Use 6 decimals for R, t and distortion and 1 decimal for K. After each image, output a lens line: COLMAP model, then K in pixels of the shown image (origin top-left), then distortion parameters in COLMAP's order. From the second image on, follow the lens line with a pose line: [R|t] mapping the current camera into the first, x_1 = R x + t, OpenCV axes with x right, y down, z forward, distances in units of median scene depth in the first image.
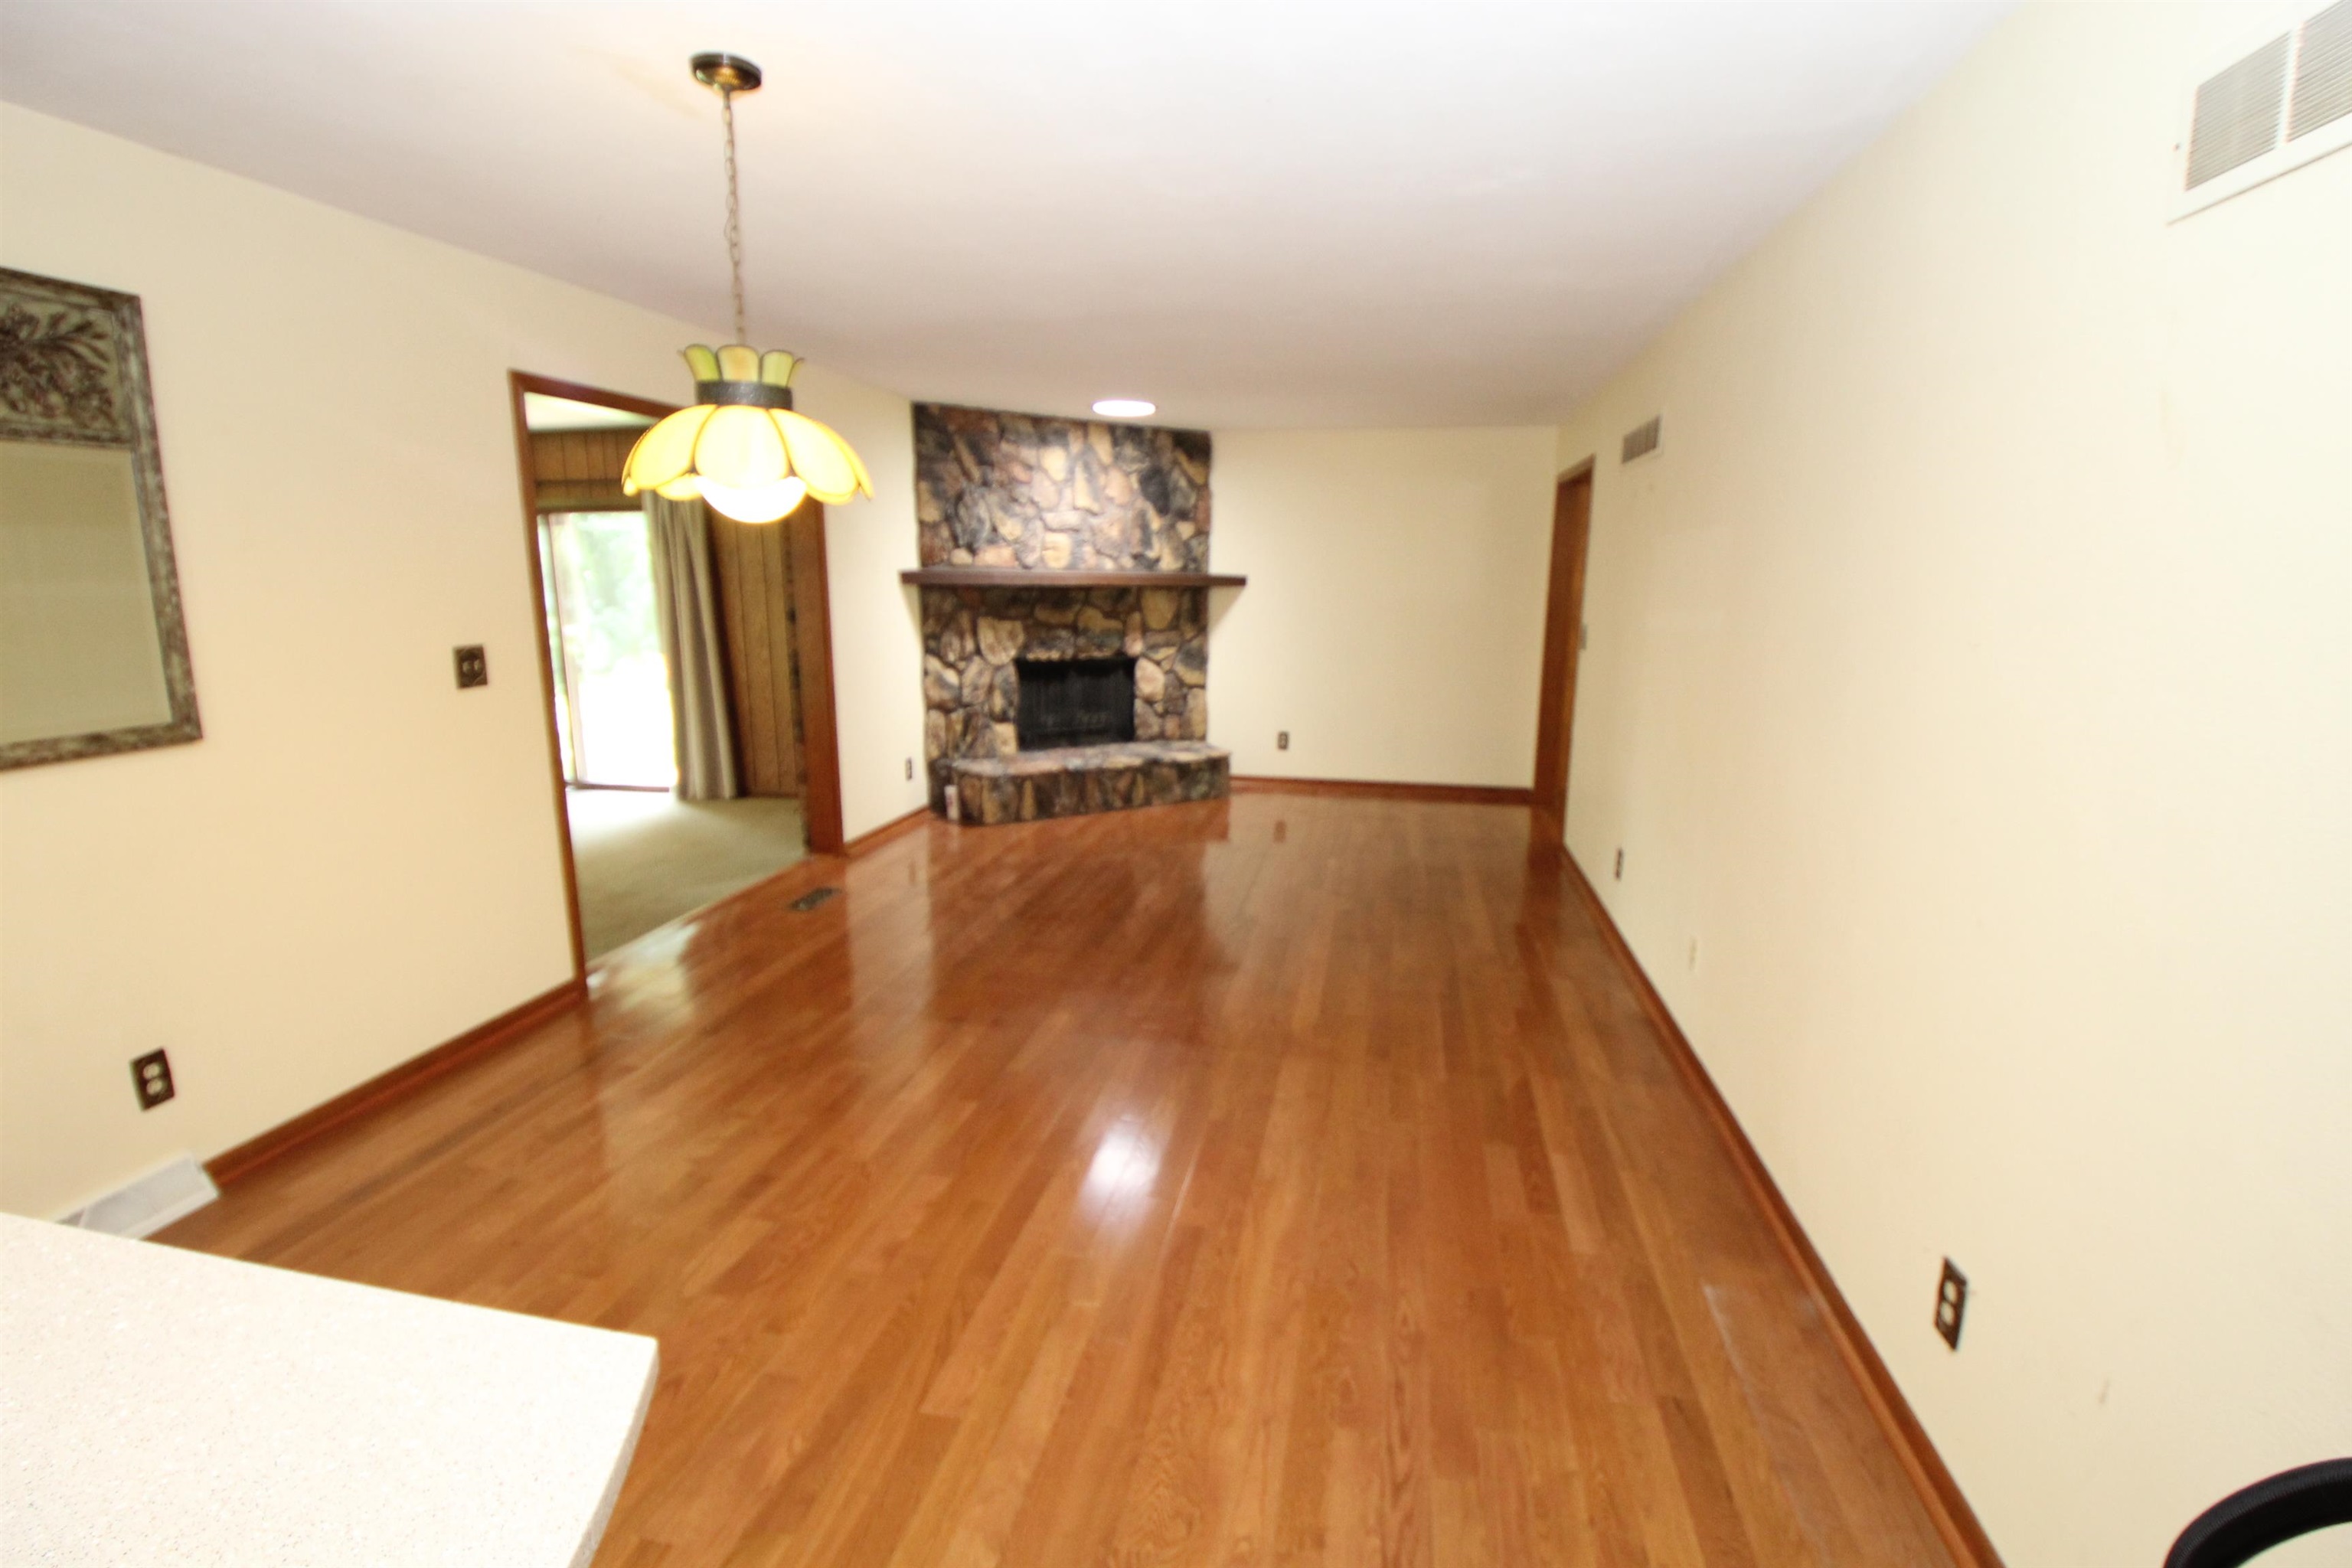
lens RADIAL K [[1068.3, 0, 1179.1], [0, 1068.3, 776.0], [0, 0, 1]] dist [0.025981, 0.000114]
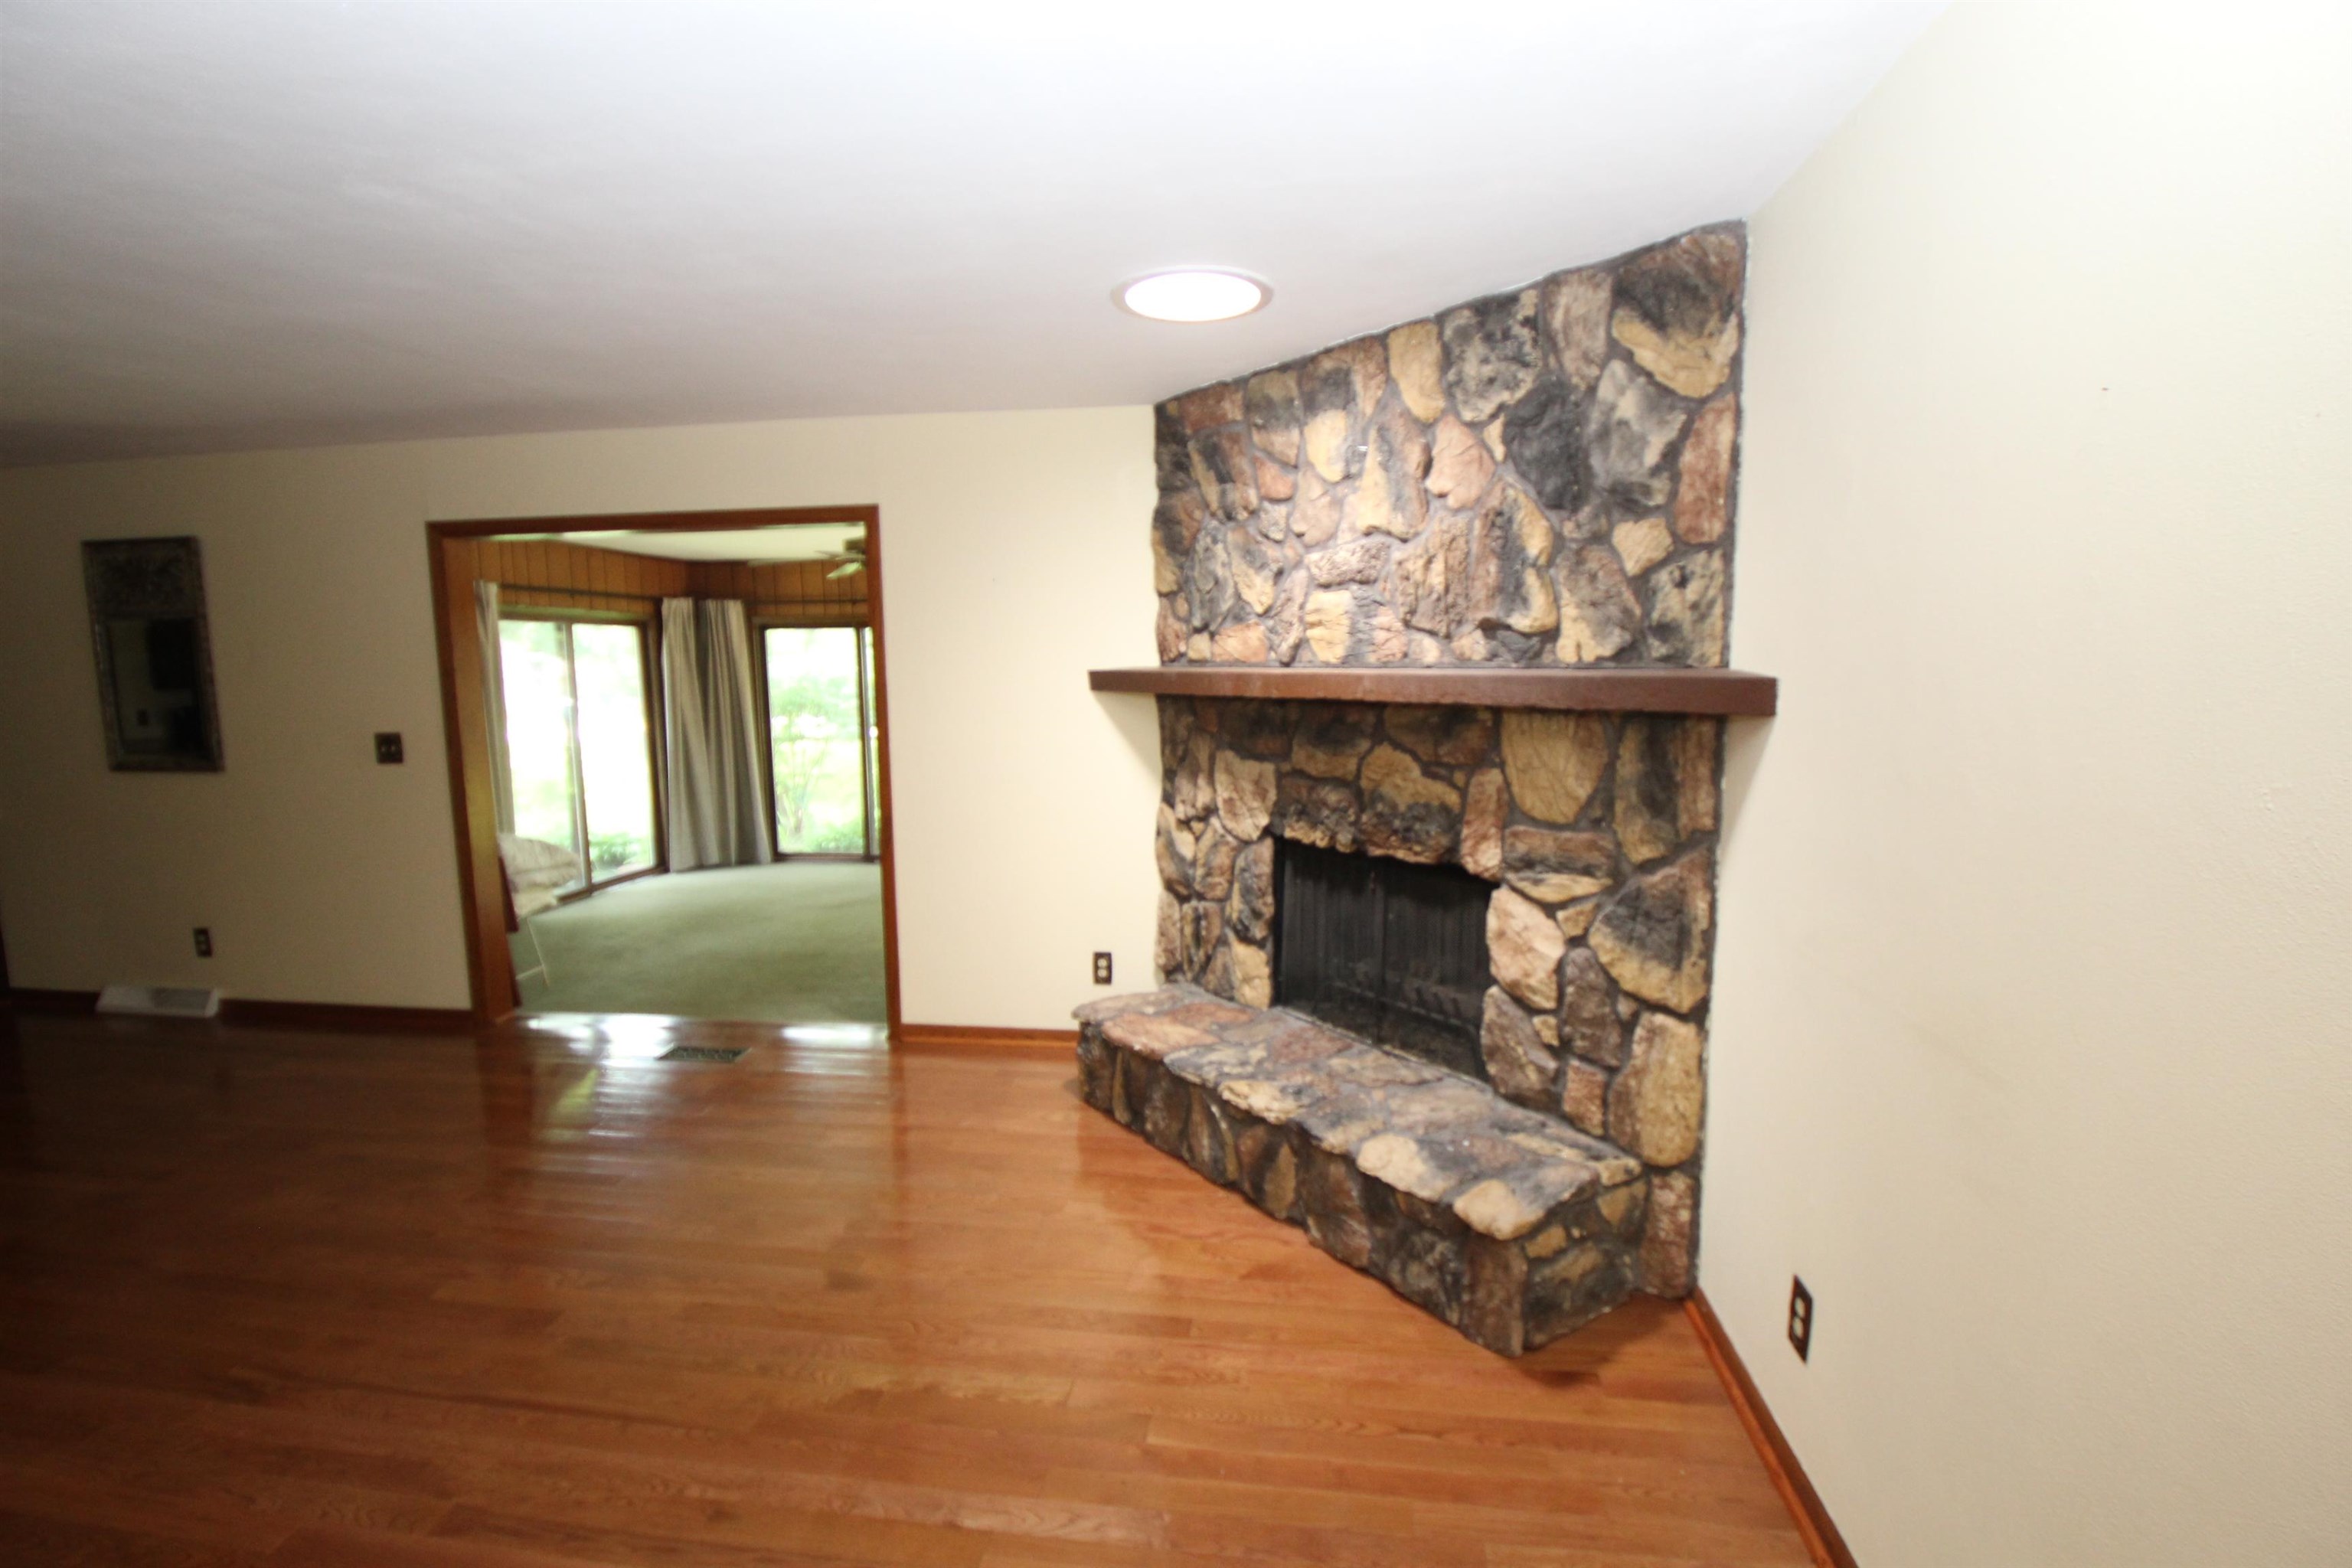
lens RADIAL K [[1068.3, 0, 1181.1], [0, 1068.3, 793.6], [0, 0, 1]] dist [0.025981, 0.000114]
pose [[0.057909, 0.112477, -0.991965, 0.359016], [-0.177101, 0.979030, 0.100671, -0.169855], [0.982487, 0.169849, 0.076615, 0.890917]]
